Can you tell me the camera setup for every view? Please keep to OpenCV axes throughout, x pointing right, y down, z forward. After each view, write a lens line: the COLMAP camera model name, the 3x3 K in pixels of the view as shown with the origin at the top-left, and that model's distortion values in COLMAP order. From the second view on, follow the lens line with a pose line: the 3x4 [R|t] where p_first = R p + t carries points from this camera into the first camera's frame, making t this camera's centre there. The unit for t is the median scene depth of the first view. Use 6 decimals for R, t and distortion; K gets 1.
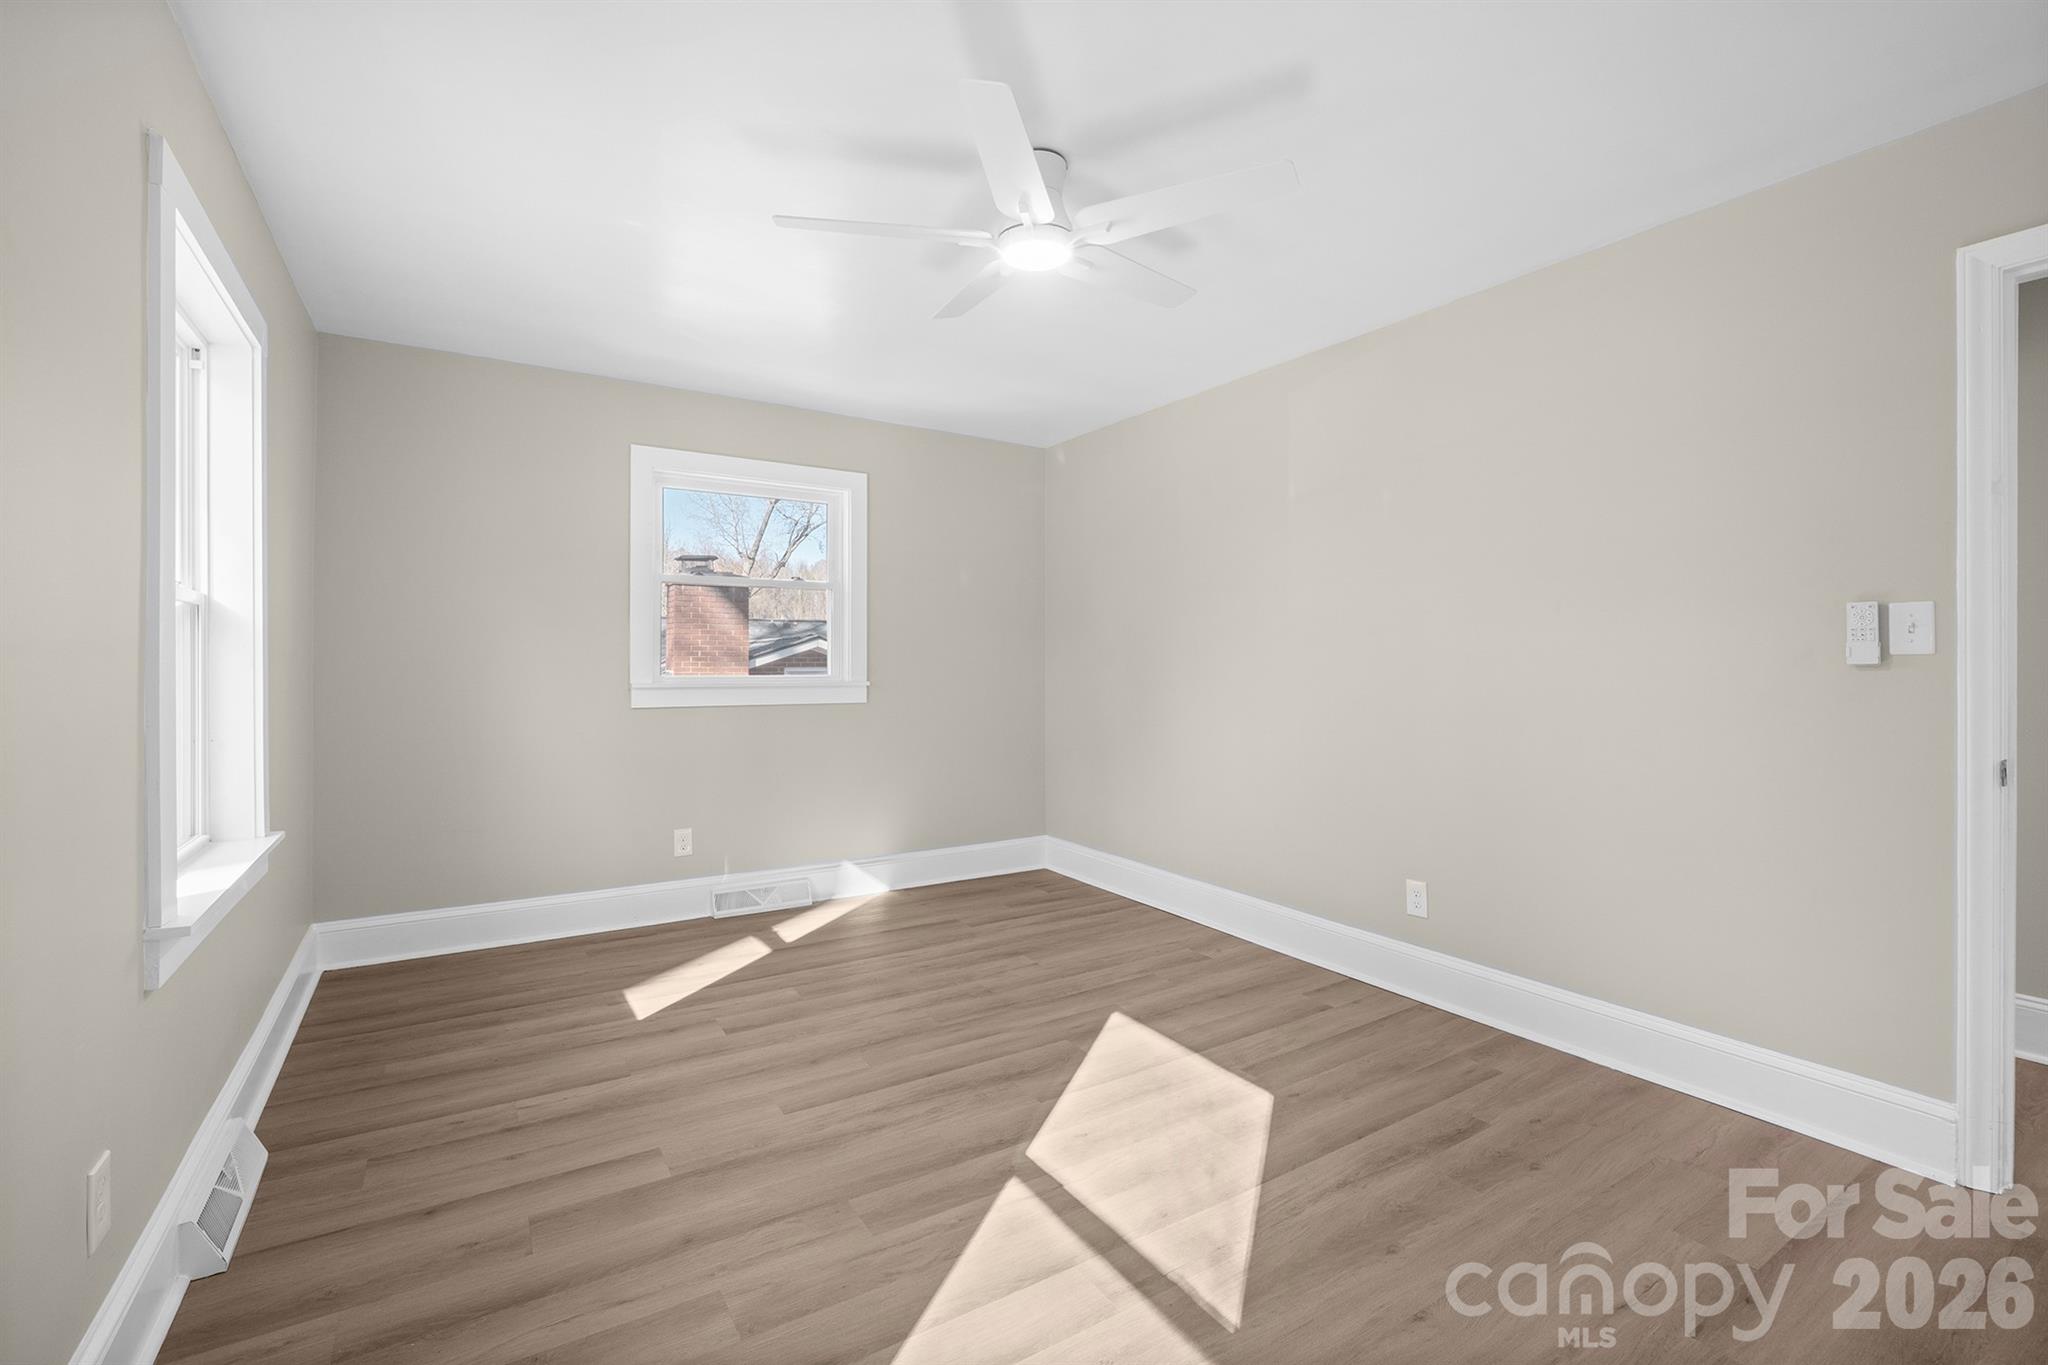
lens RADIAL K [[896.5, 0, 1013.4], [0, 896.5, 663.4], [0, 0, 1]] dist [0.002012, -0.005318]
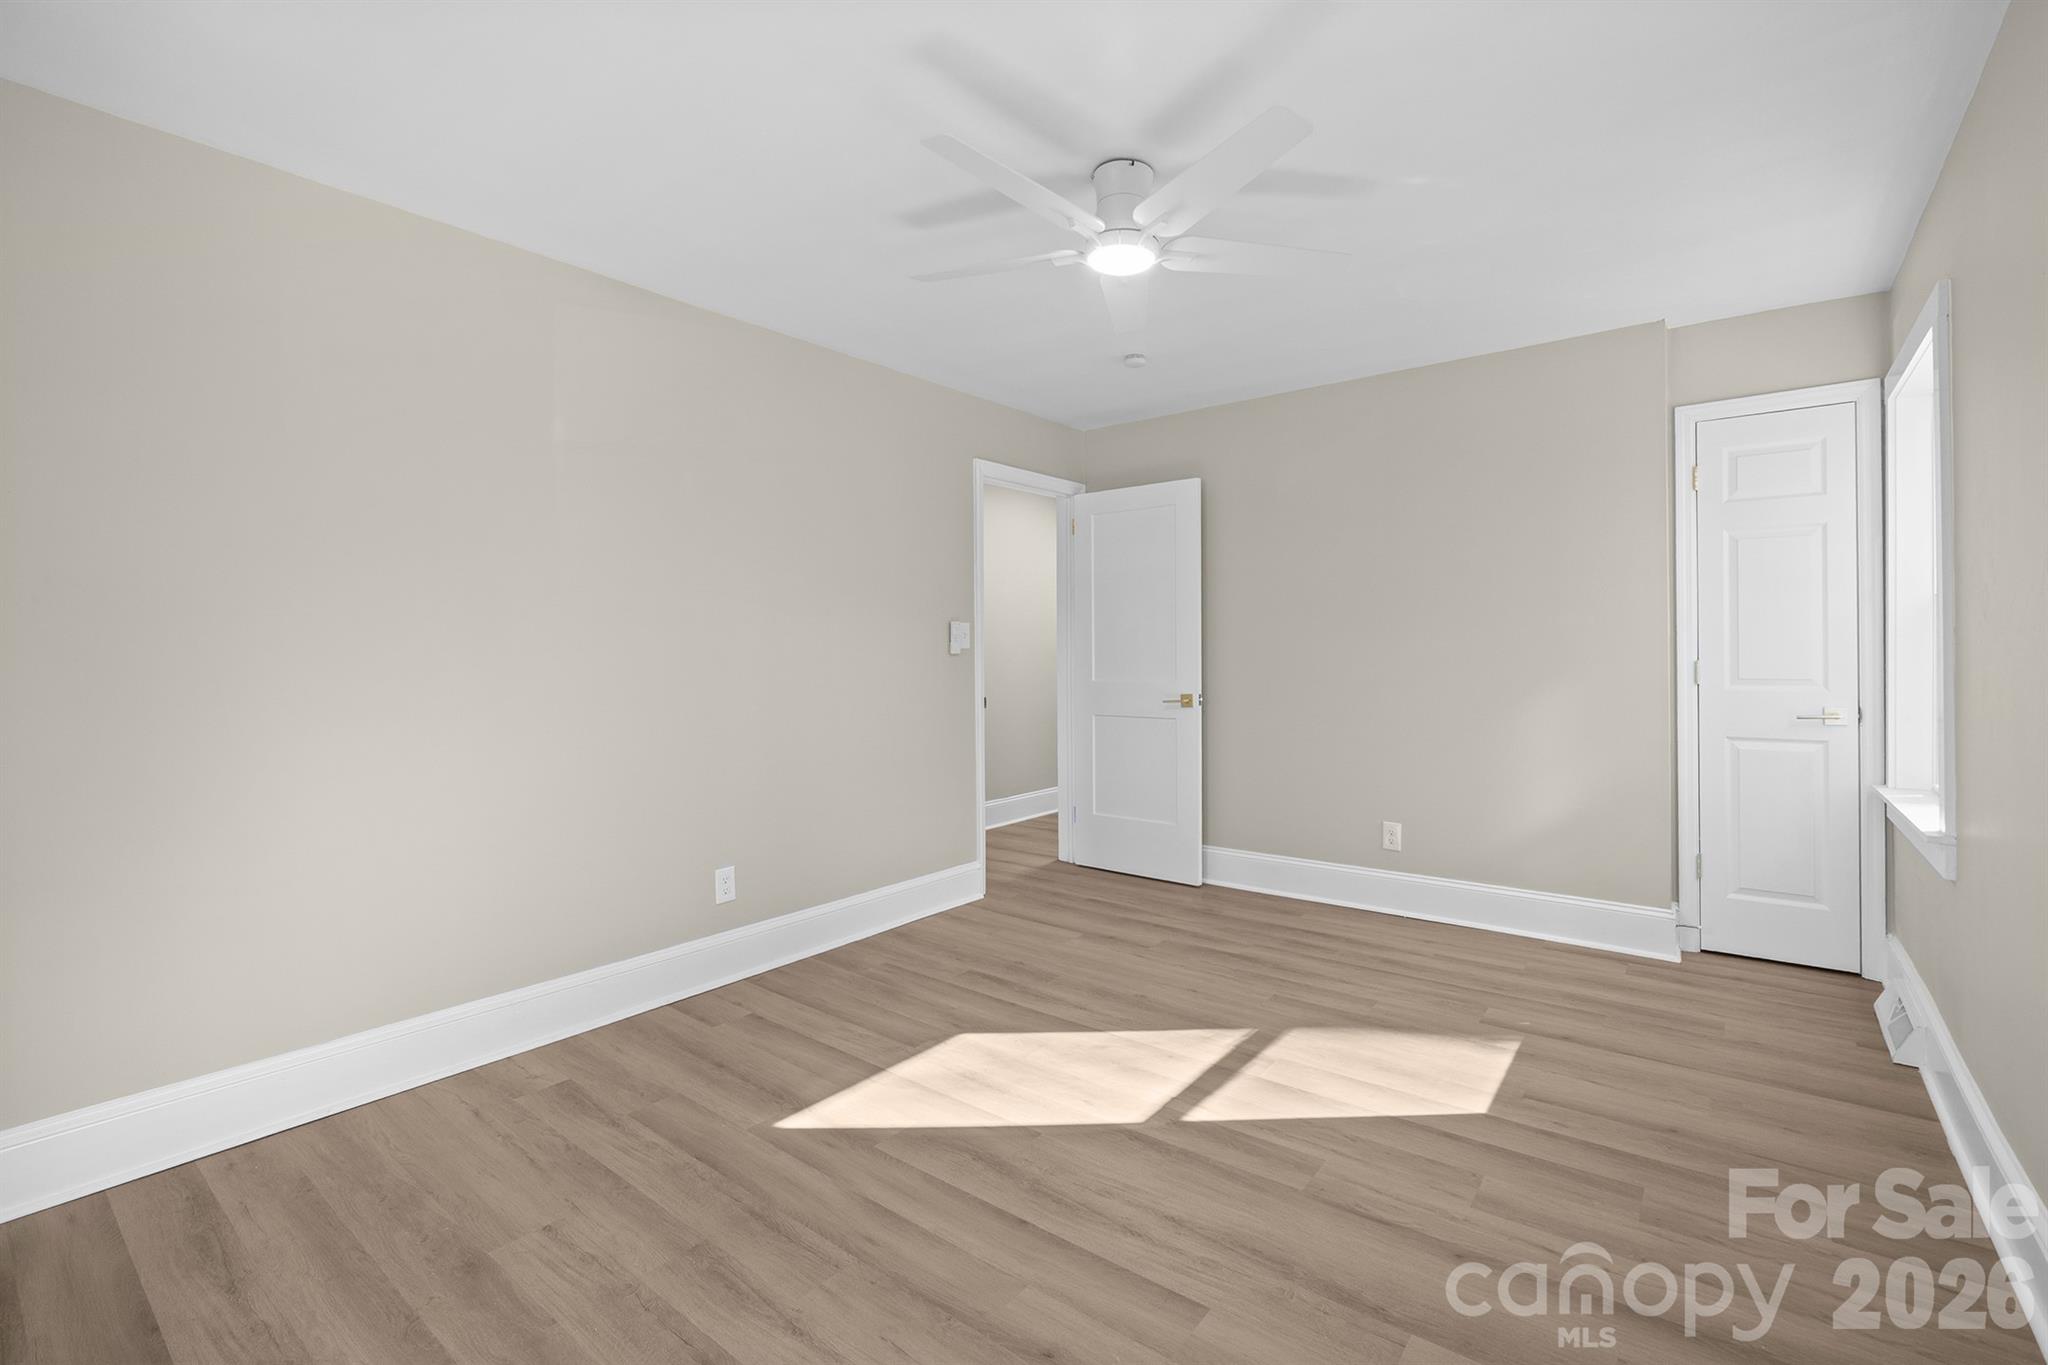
lens RADIAL K [[904.0, 0, 1050.0], [0, 904.0, 645.2], [0, 0, 1]] dist [-0.002542, -0.000363]
pose [[-0.357896, 0.008707, 0.933721, -0.727129], [0.007367, 0.999952, -0.006501, -0.002513], [-0.933732, 0.004552, -0.357943, 1.145401]]
